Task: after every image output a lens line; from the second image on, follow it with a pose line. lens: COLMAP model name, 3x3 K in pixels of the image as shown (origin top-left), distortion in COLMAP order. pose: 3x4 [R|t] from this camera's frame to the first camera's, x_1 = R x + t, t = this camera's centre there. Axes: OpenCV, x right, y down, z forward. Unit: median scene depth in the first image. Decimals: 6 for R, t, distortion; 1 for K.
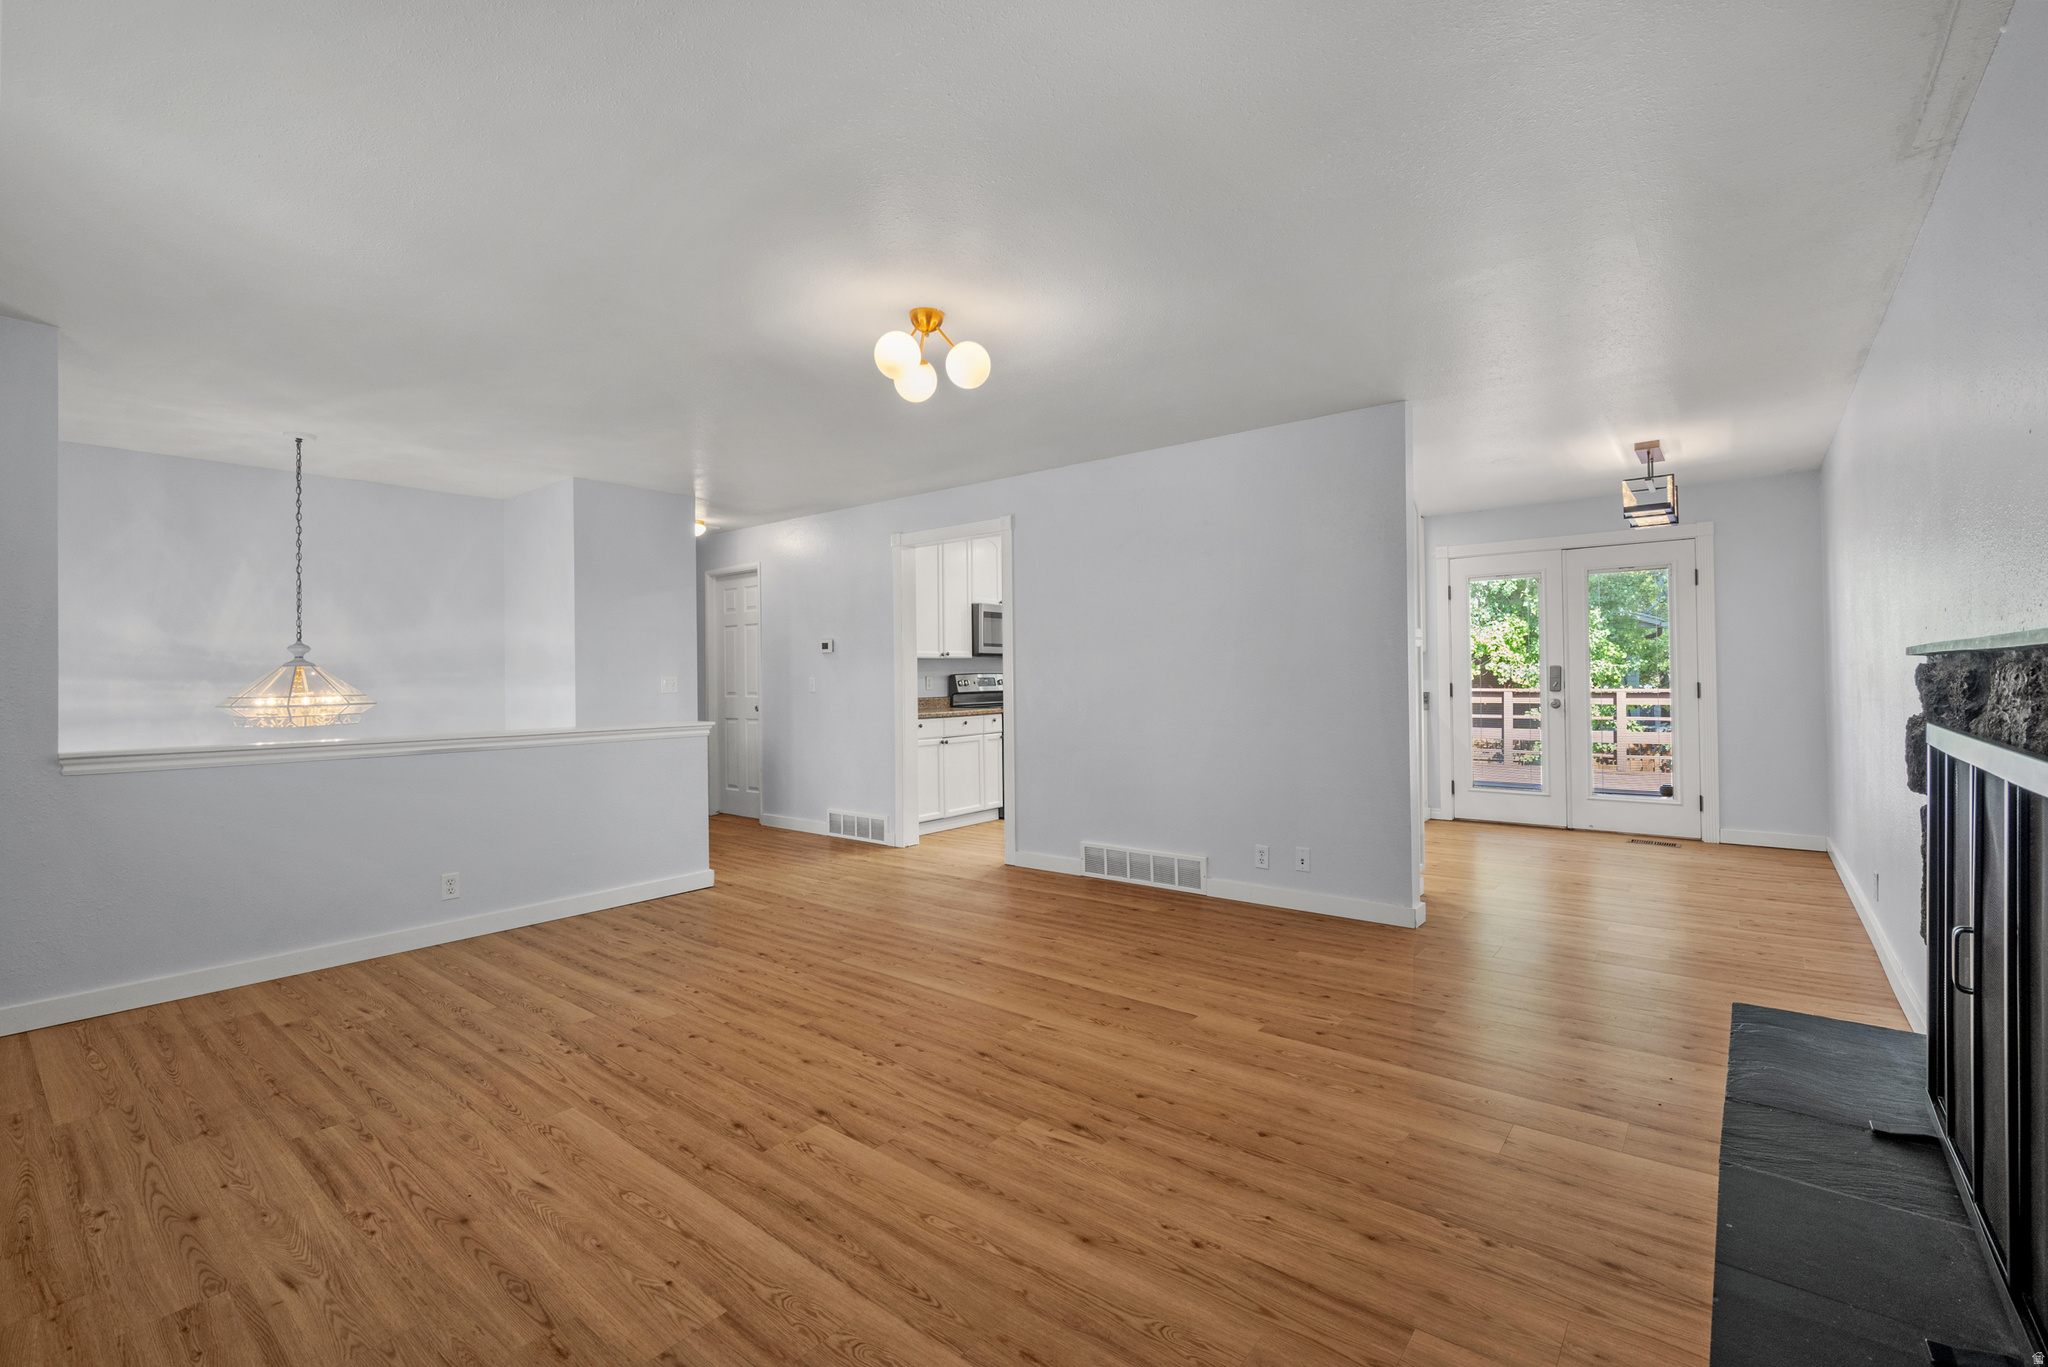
lens RADIAL K [[882.9, 0, 1028.0], [0, 882.9, 678.2], [0, 0, 1]] dist [-0.003235, 0.000170]
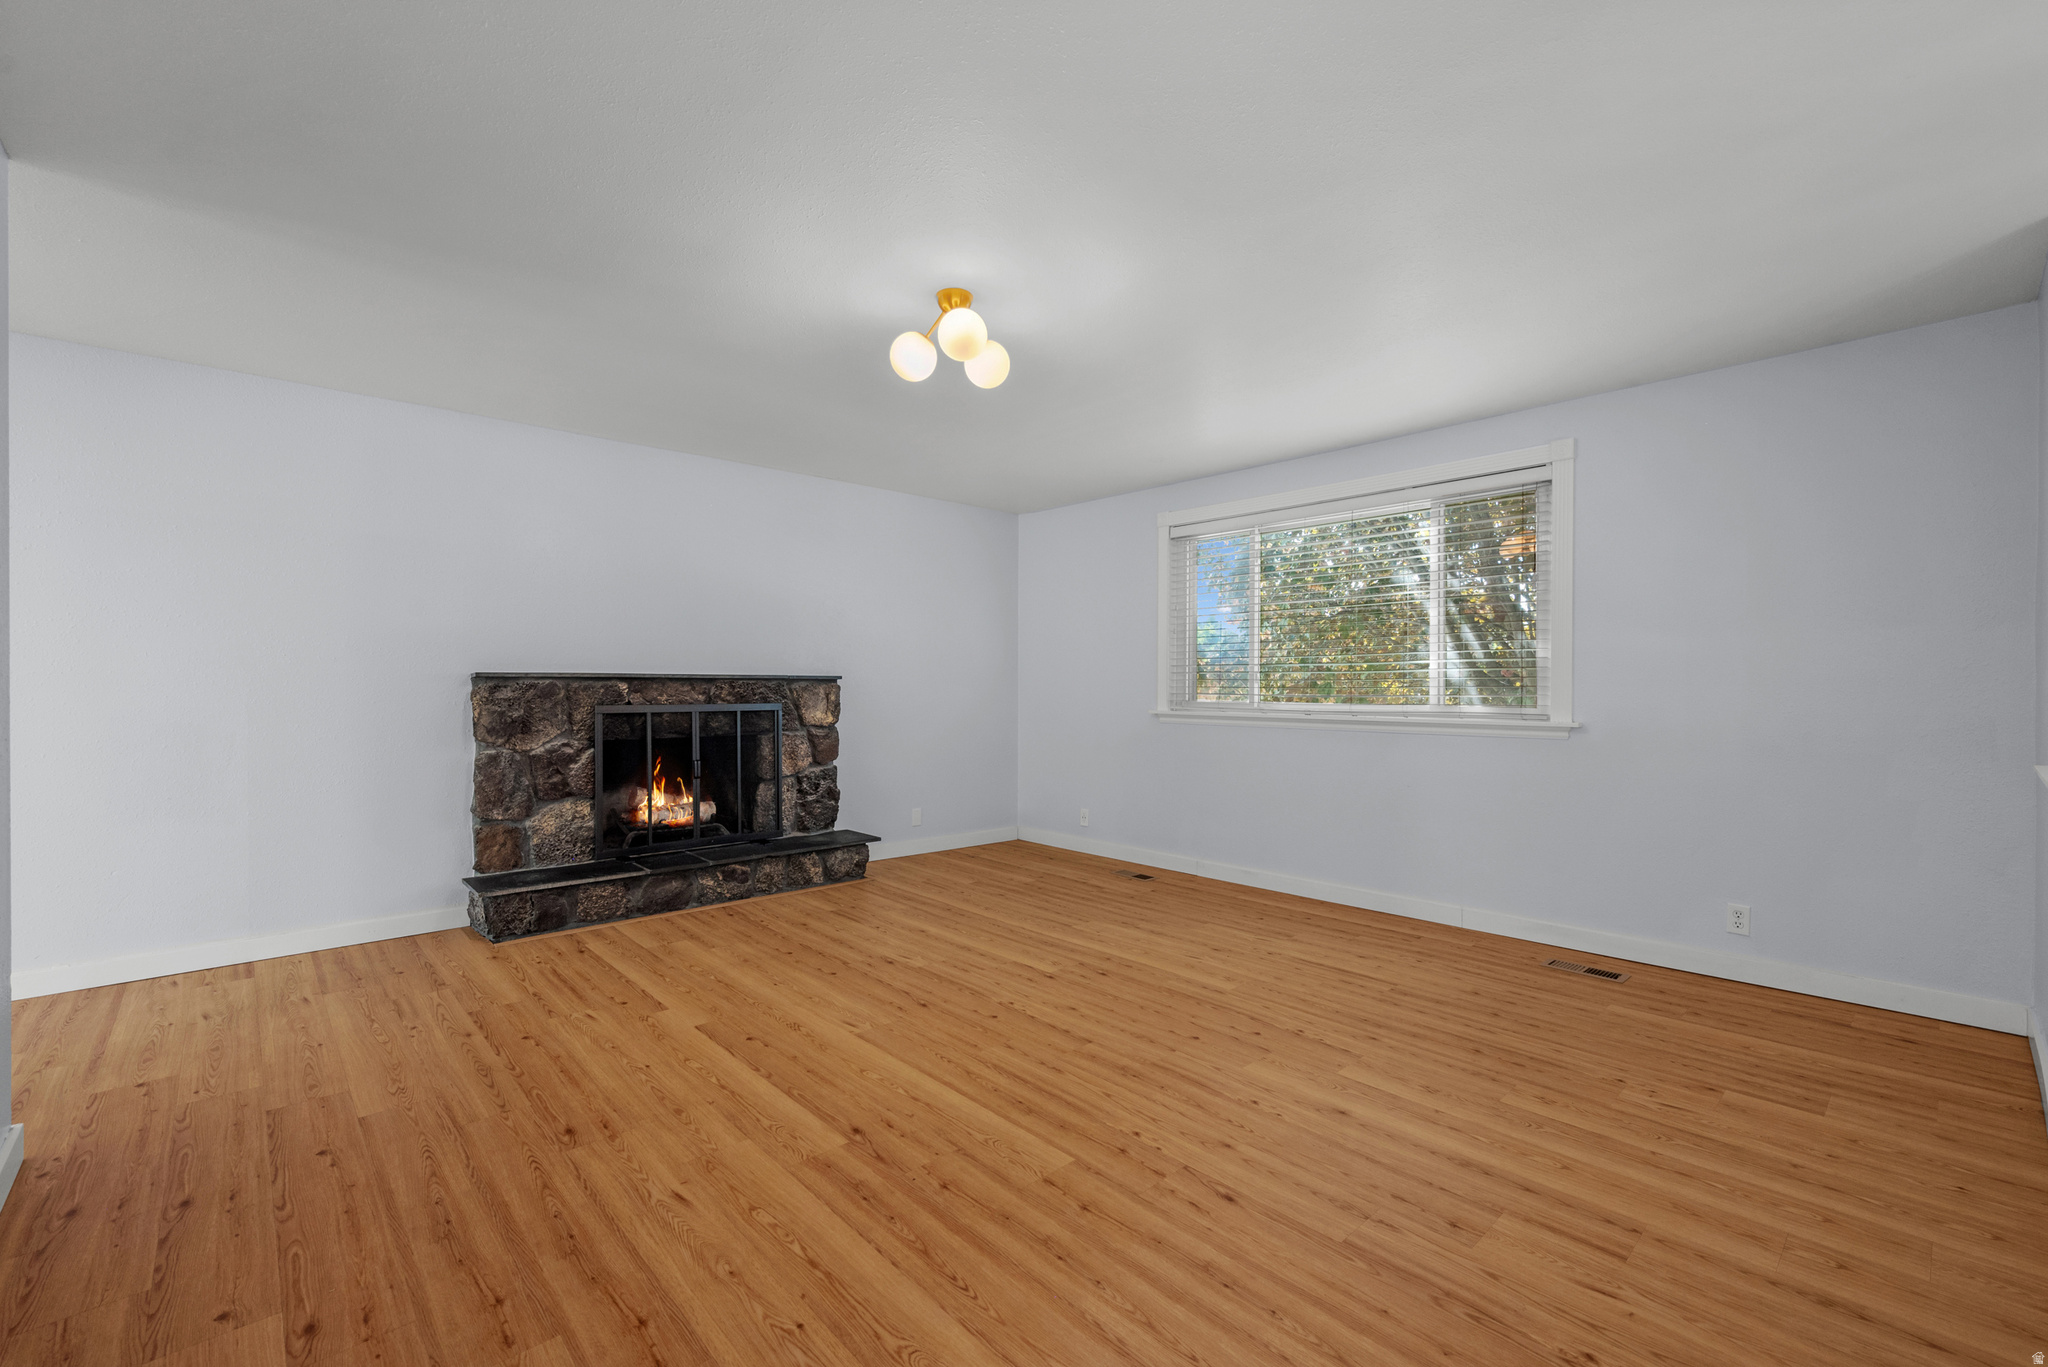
lens RADIAL K [[866.7, 0, 1024.0], [0, 866.7, 683.5], [0, 0, 1]] dist [-0.000040, -0.000011]
pose [[-0.987765, 0.011928, 0.155491, -0.323800], [0.011939, 0.999928, -0.000864, 0.003455], [-0.155490, 0.001003, -0.987837, 1.872658]]
